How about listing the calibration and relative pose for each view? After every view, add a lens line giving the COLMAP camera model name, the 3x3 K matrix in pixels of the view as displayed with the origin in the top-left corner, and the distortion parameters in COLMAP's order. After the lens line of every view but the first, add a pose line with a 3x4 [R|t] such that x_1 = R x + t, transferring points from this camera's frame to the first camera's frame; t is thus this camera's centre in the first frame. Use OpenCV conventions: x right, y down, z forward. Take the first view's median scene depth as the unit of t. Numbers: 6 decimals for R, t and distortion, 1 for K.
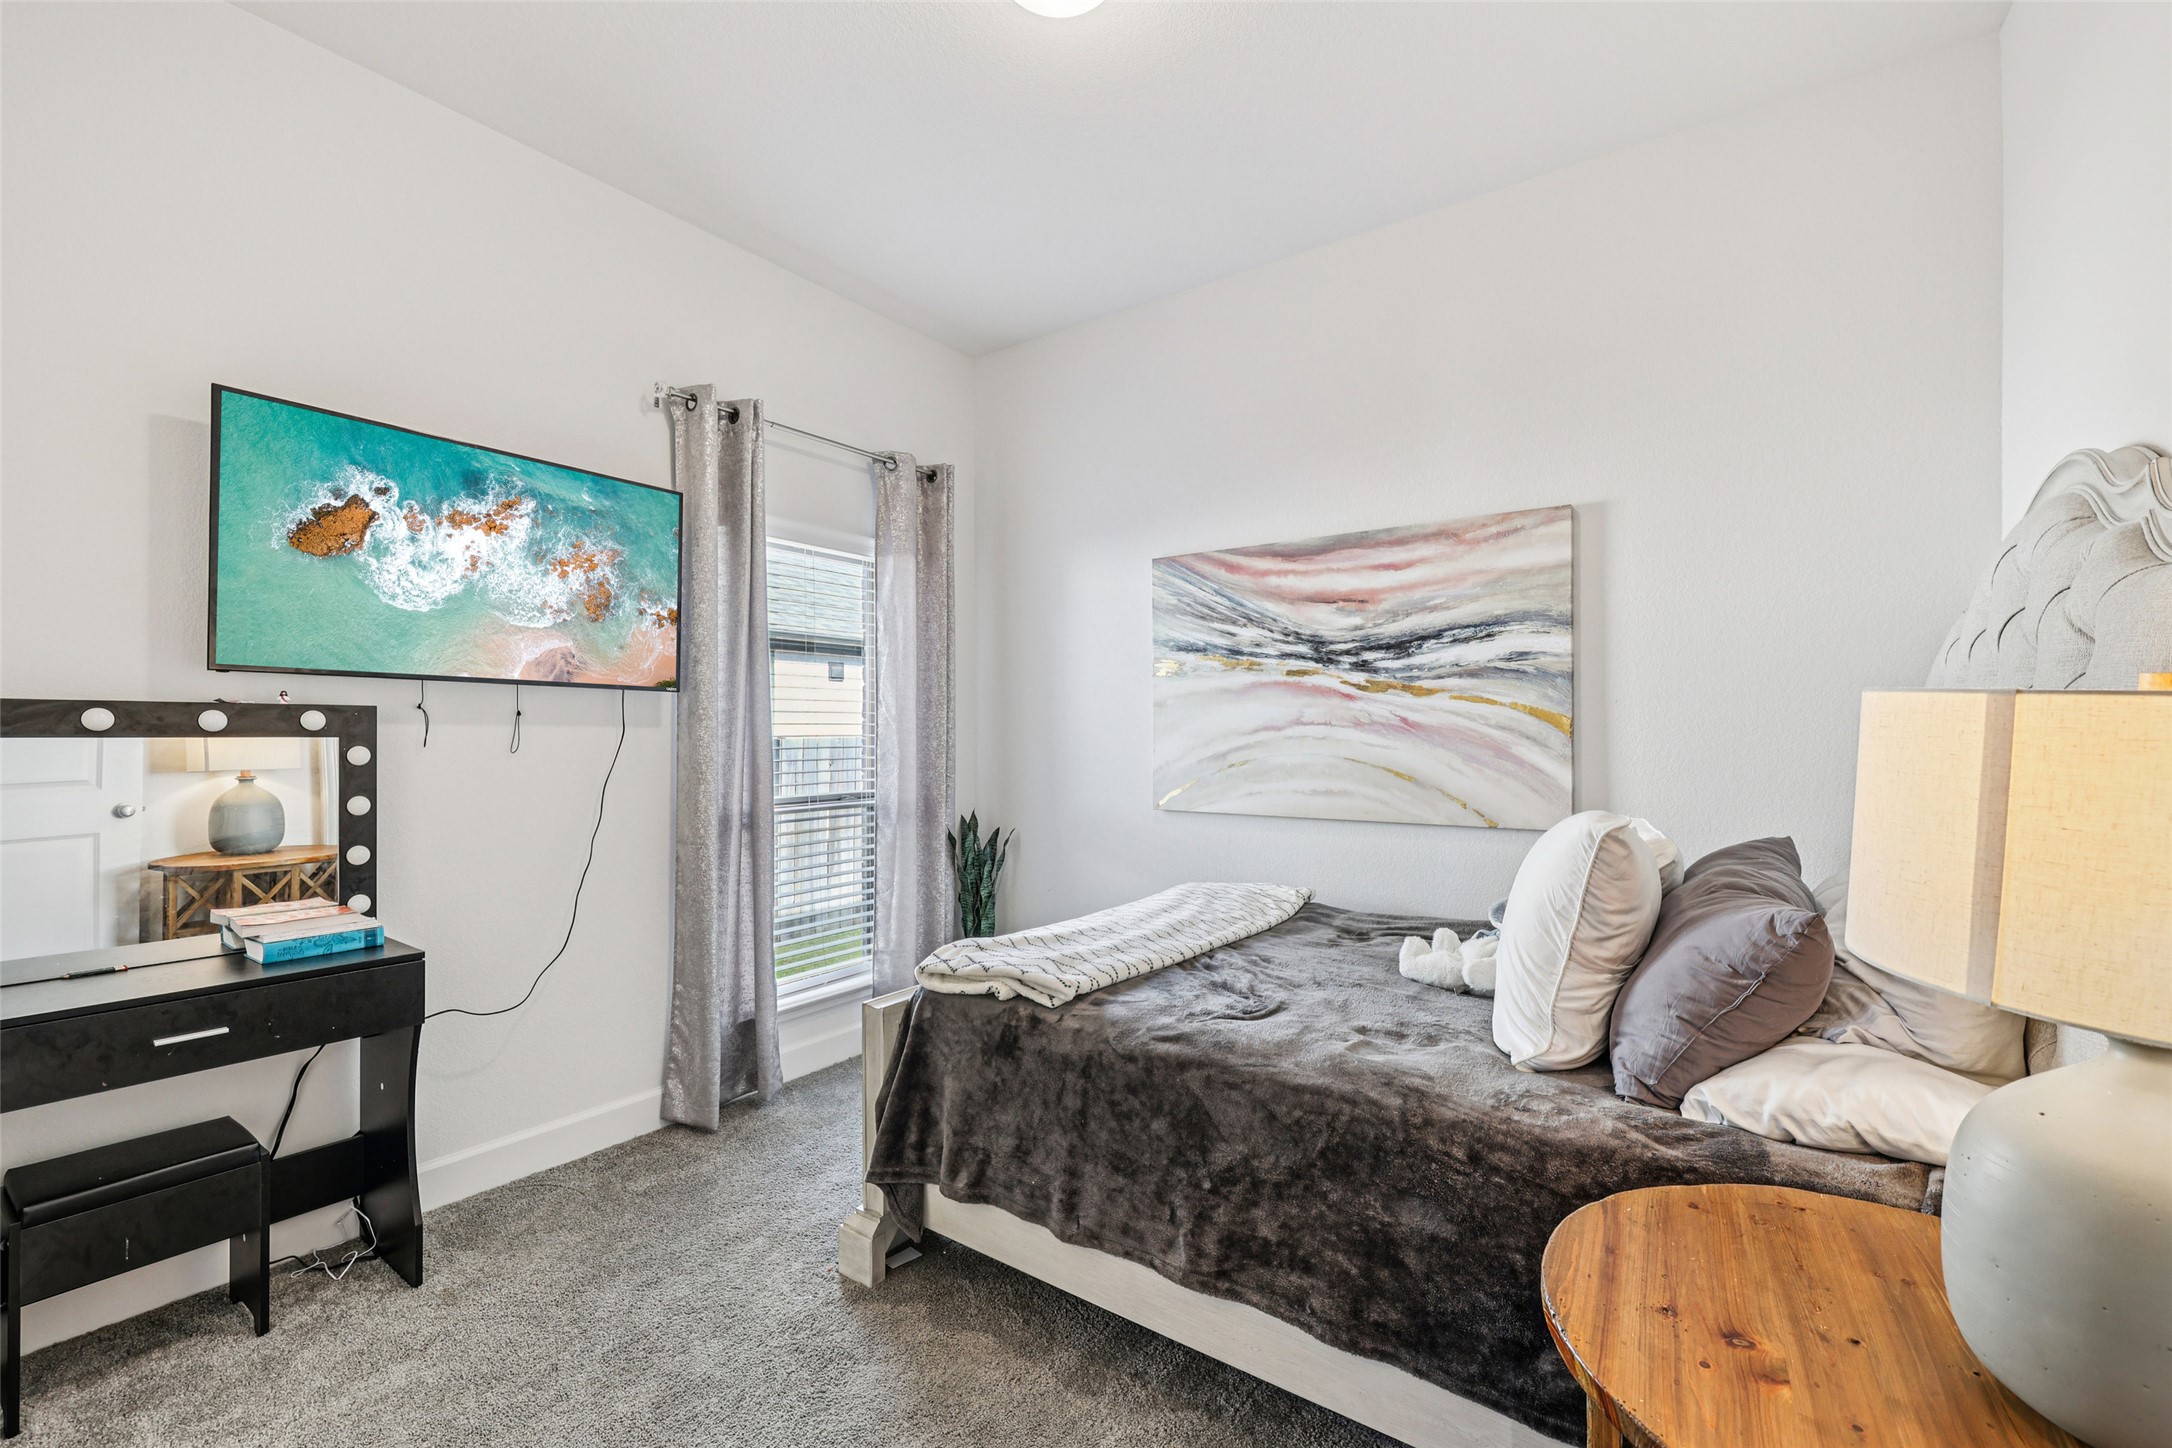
lens RADIAL K [[925.4, 0, 1082.8], [0, 925.4, 736.0], [0, 0, 1]] dist [-0.000081, -0.000336]
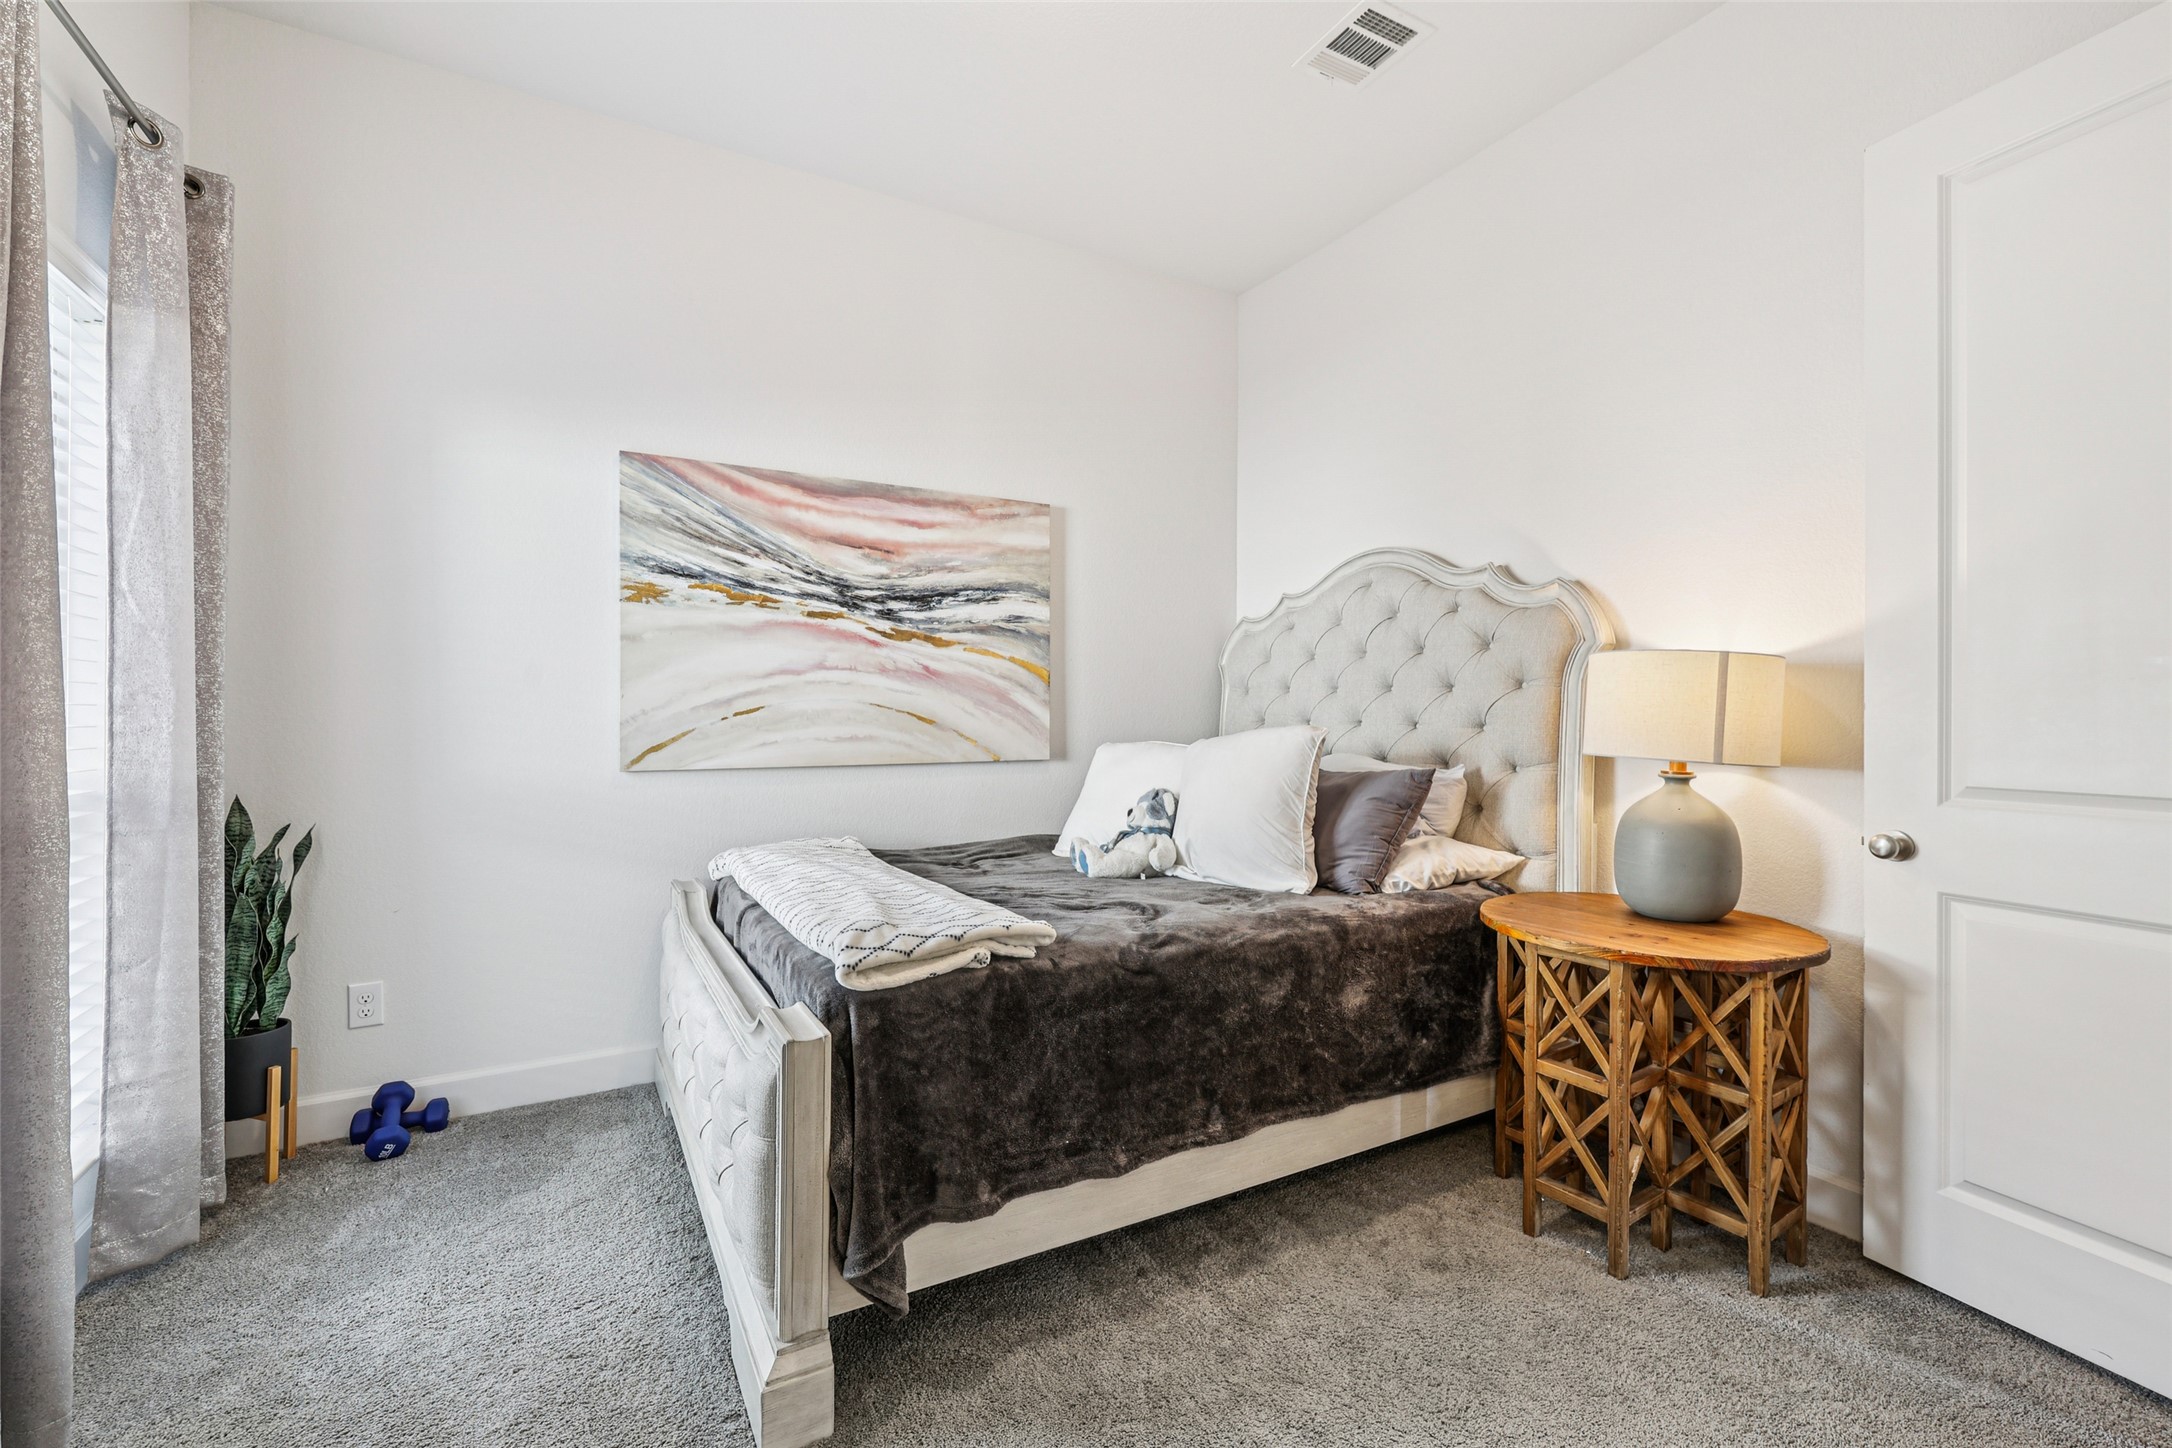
lens RADIAL K [[925.4, 0, 1086.4], [0, 925.4, 713.7], [0, 0, 1]] dist [-0.000081, -0.000336]
pose [[0.419652, -0.001697, 0.907684, -0.549635], [-0.002787, 0.999991, 0.003158, 0.031893], [-0.907681, -0.003855, 0.419643, 0.368695]]
